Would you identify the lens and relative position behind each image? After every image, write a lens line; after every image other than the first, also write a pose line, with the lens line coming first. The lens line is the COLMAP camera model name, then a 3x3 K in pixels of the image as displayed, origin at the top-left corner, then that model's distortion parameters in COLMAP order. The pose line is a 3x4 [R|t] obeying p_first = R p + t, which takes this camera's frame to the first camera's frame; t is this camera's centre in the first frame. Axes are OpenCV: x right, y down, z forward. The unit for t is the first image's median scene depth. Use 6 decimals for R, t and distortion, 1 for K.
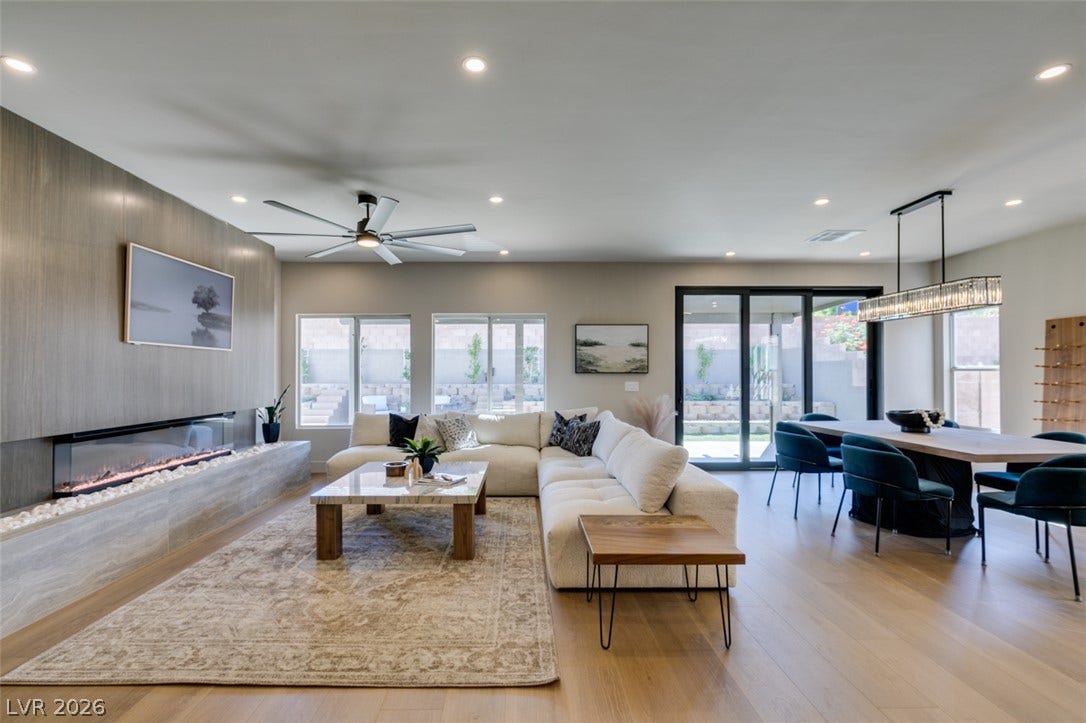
lens RADIAL K [[485.6, 0, 539.0], [0, 485.6, 370.2], [0, 0, 1]] dist [-0.001038, -0.000177]
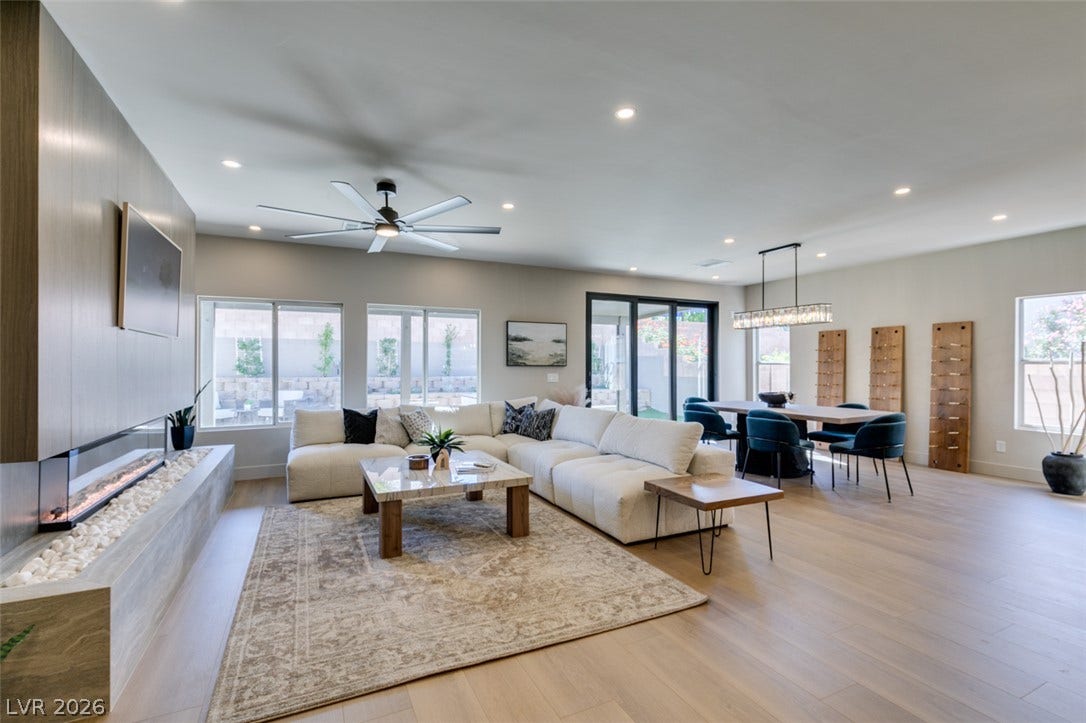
lens RADIAL K [[476.6, 0, 543.0], [0, 476.6, 361.5], [0, 0, 1]] dist [-0.001154, -0.000147]
pose [[0.908330, 0.004901, 0.418225, -0.441320], [-0.004012, 0.999987, -0.003004, -0.001224], [-0.418235, 0.001051, 0.908338, 0.002145]]
